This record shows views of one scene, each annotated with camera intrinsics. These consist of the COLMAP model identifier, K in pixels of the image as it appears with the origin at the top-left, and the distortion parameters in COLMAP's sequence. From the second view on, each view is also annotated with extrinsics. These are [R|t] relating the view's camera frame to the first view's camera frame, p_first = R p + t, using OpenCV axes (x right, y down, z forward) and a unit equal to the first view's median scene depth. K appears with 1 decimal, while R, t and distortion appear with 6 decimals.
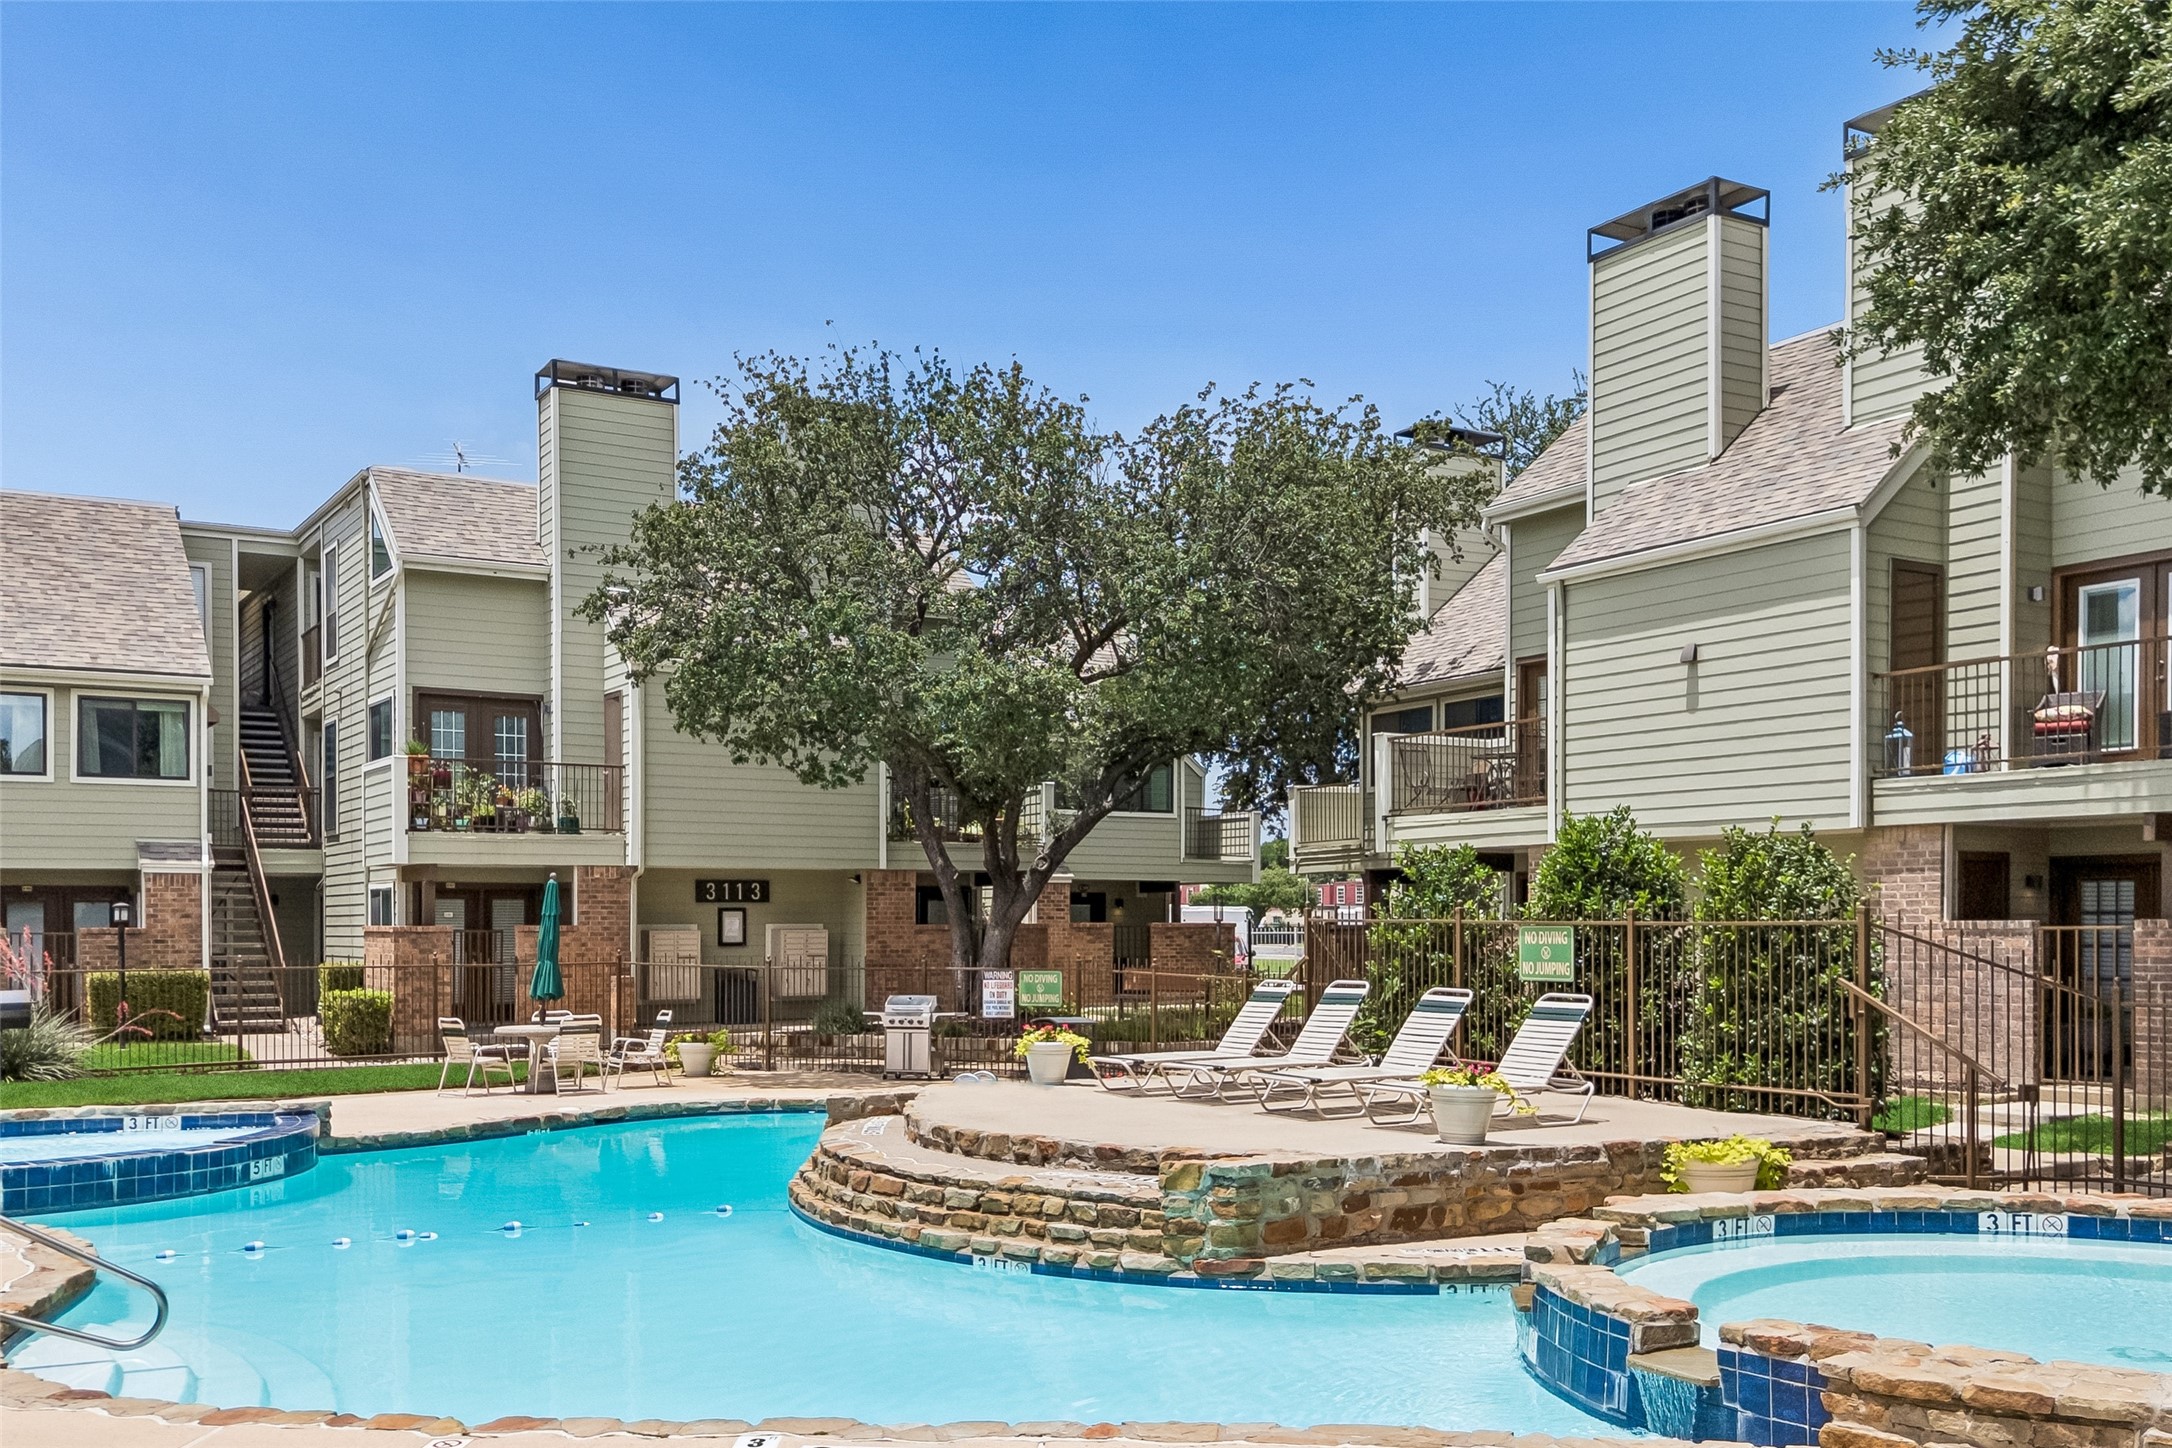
lens RADIAL K [[1993.1, 0, 1084.8], [0, 1993.1, 905.7], [0, 0, 1]] dist [0.063747, -0.010108]
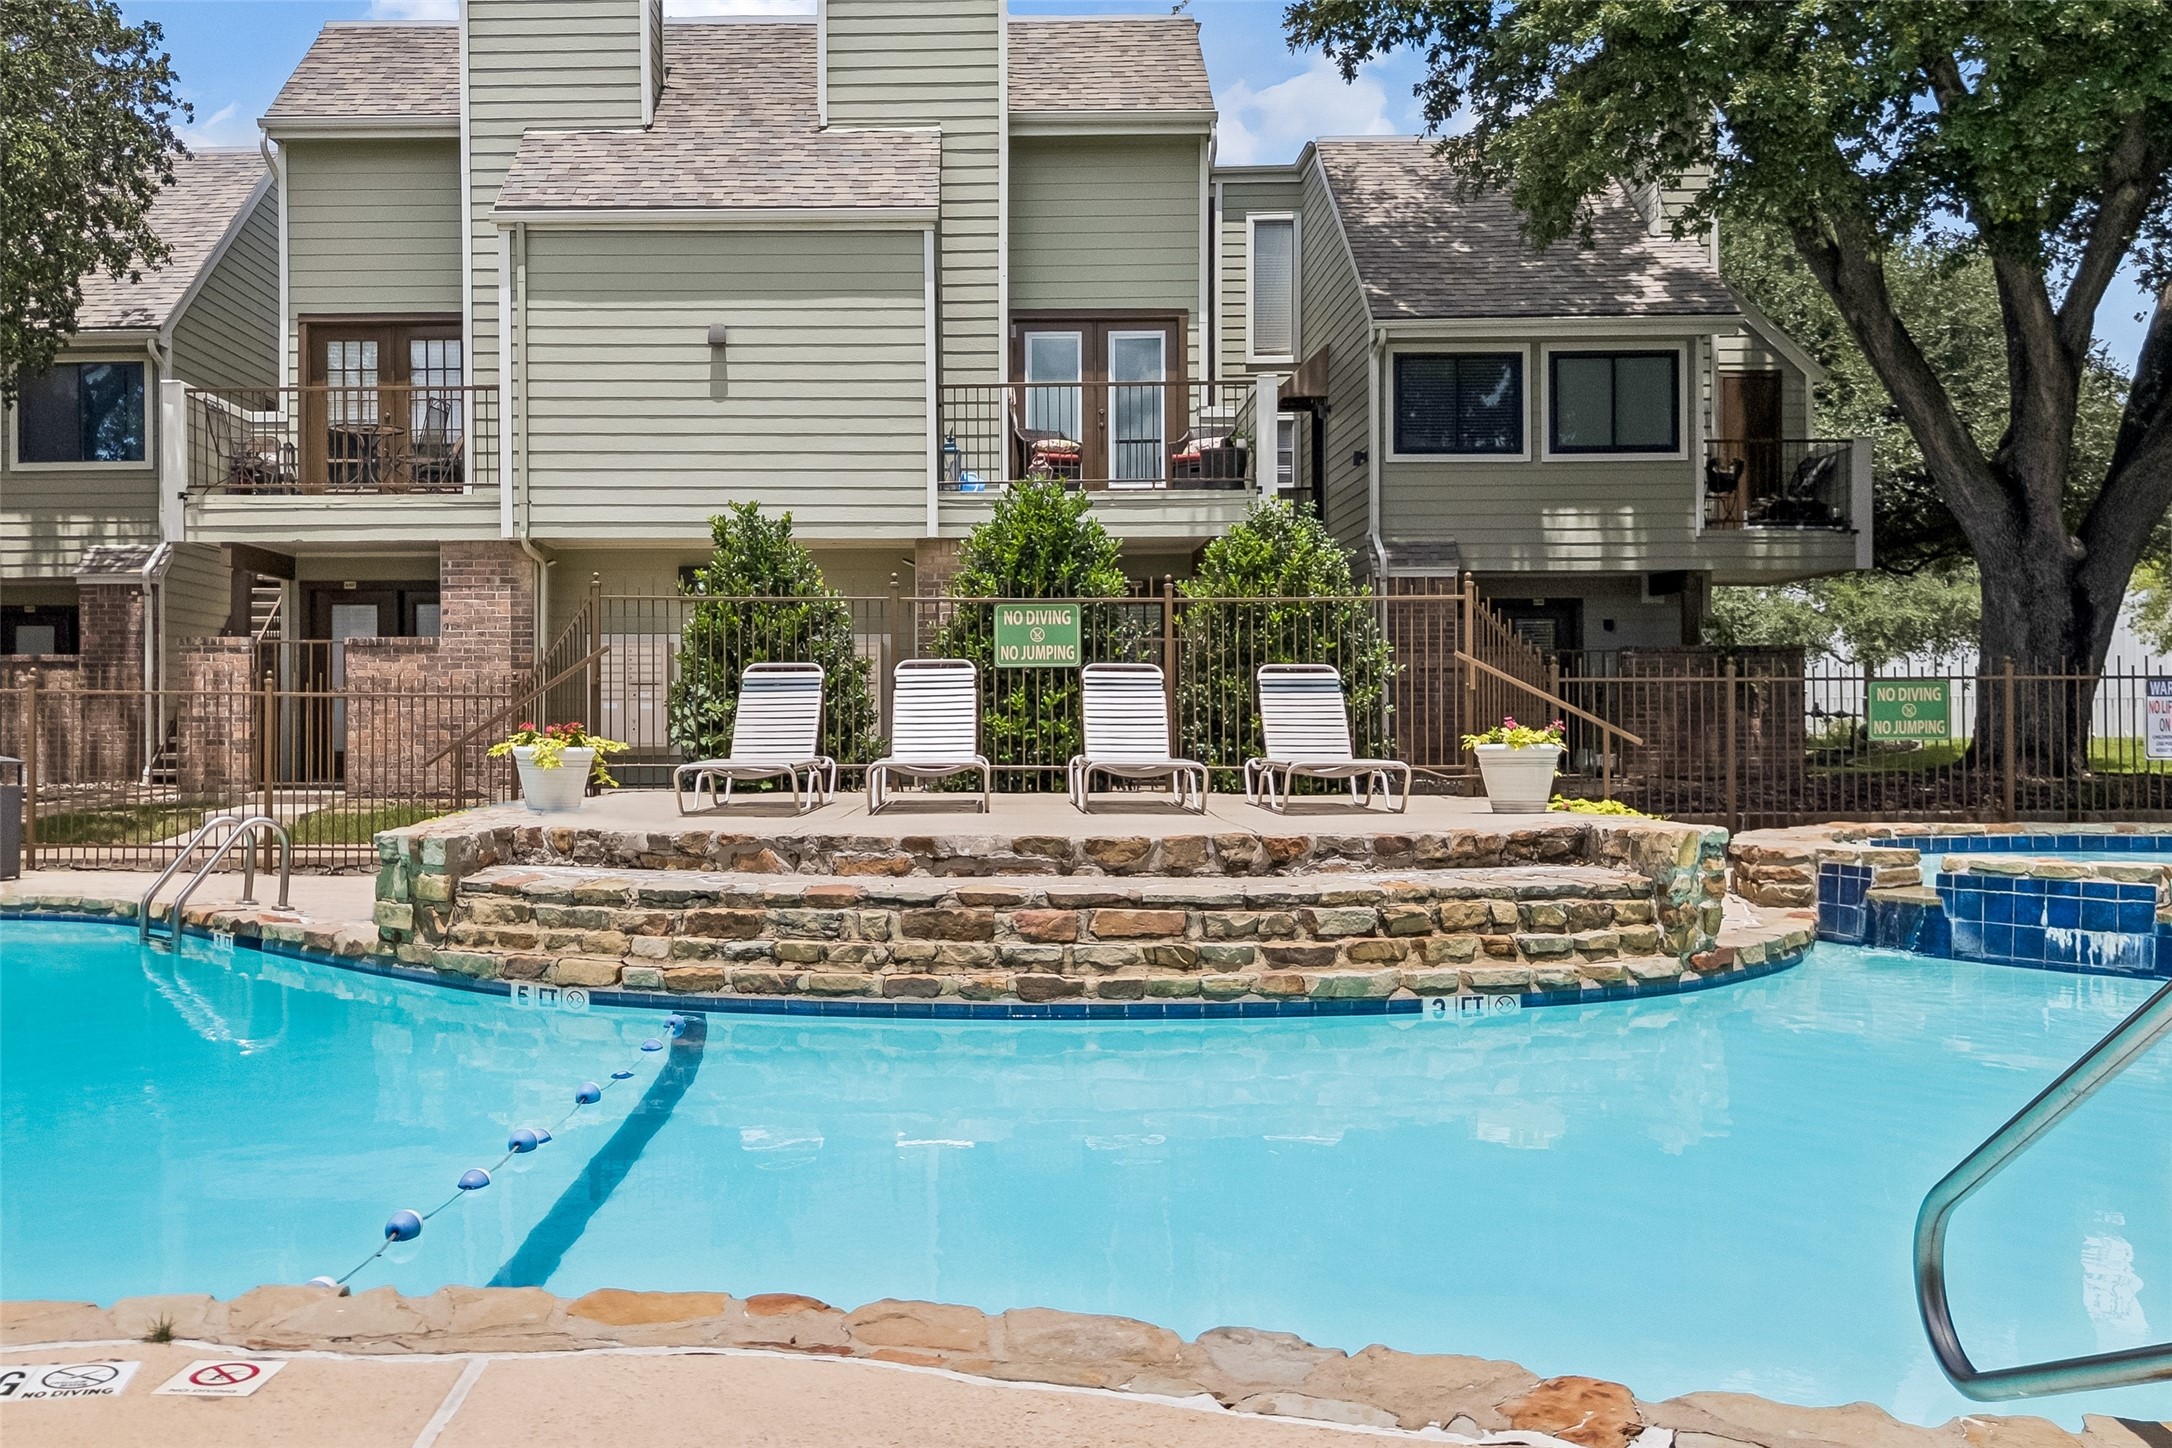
lens RADIAL K [[1917.9, 0, 1085.2], [0, 1917.9, 769.7], [0, 0, 1]] dist [0.042408, -0.006330]
pose [[0.560872, -0.022910, 0.827585, -0.602125], [-0.009117, 0.999385, 0.033845, 0.072109], [-0.827852, -0.026528, 0.560319, 0.680981]]
